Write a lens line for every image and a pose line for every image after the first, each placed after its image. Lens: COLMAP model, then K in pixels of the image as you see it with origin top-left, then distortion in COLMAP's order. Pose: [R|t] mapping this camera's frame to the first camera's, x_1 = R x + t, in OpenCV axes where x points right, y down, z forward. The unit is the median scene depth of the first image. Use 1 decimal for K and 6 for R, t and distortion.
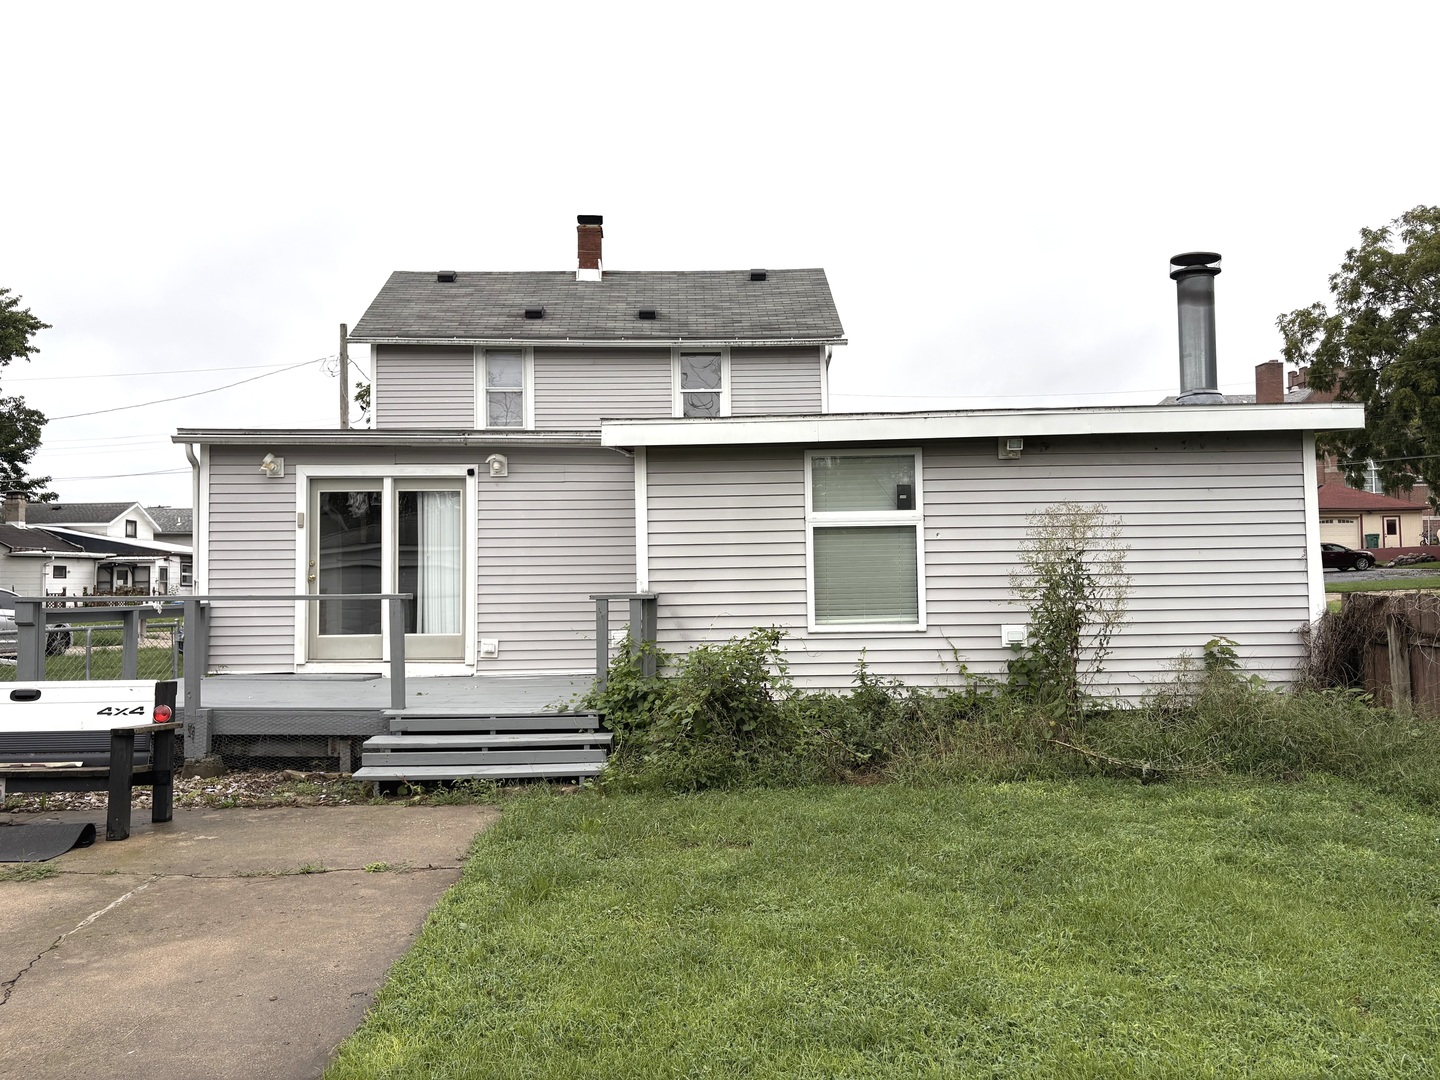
lens RADIAL K [[1085.4, 0, 728.7], [0, 1085.4, 536.7], [0, 0, 1]] dist [0.018886, -0.023430]
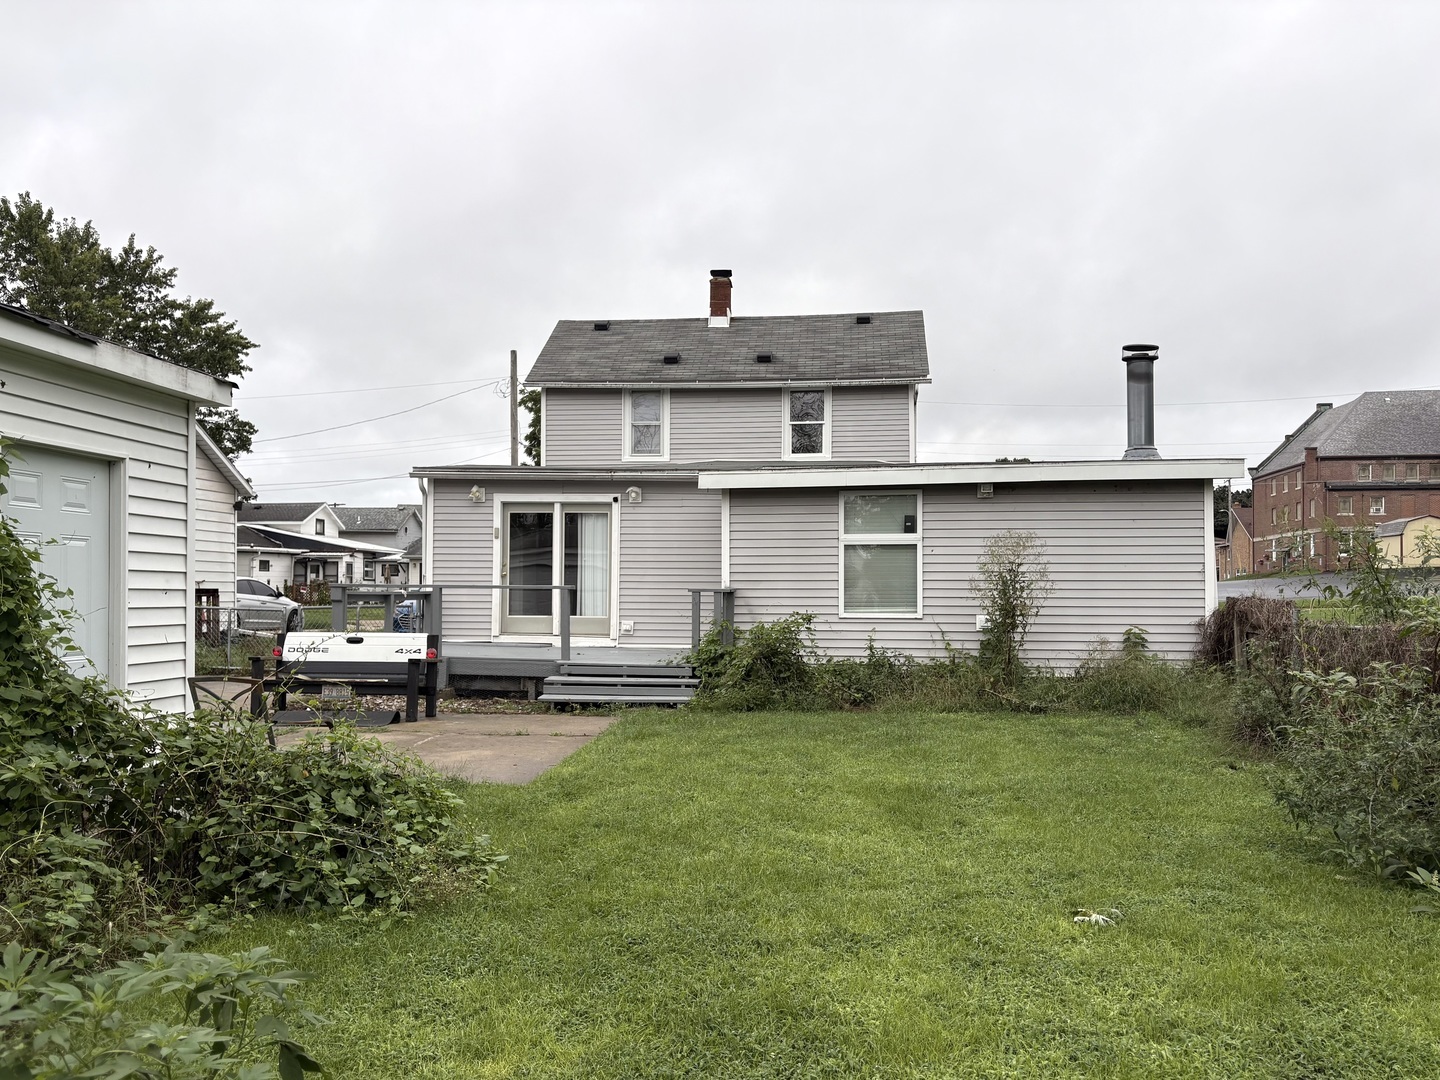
lens RADIAL K [[1085.4, 0, 716.2], [0, 1085.4, 542.2], [0, 0, 1]] dist [0.018886, -0.023430]
pose [[0.988865, 0.011120, -0.148401, 0.113775], [-0.010622, 0.999935, 0.004144, -0.014798], [0.148438, -0.002521, 0.988919, -0.414475]]
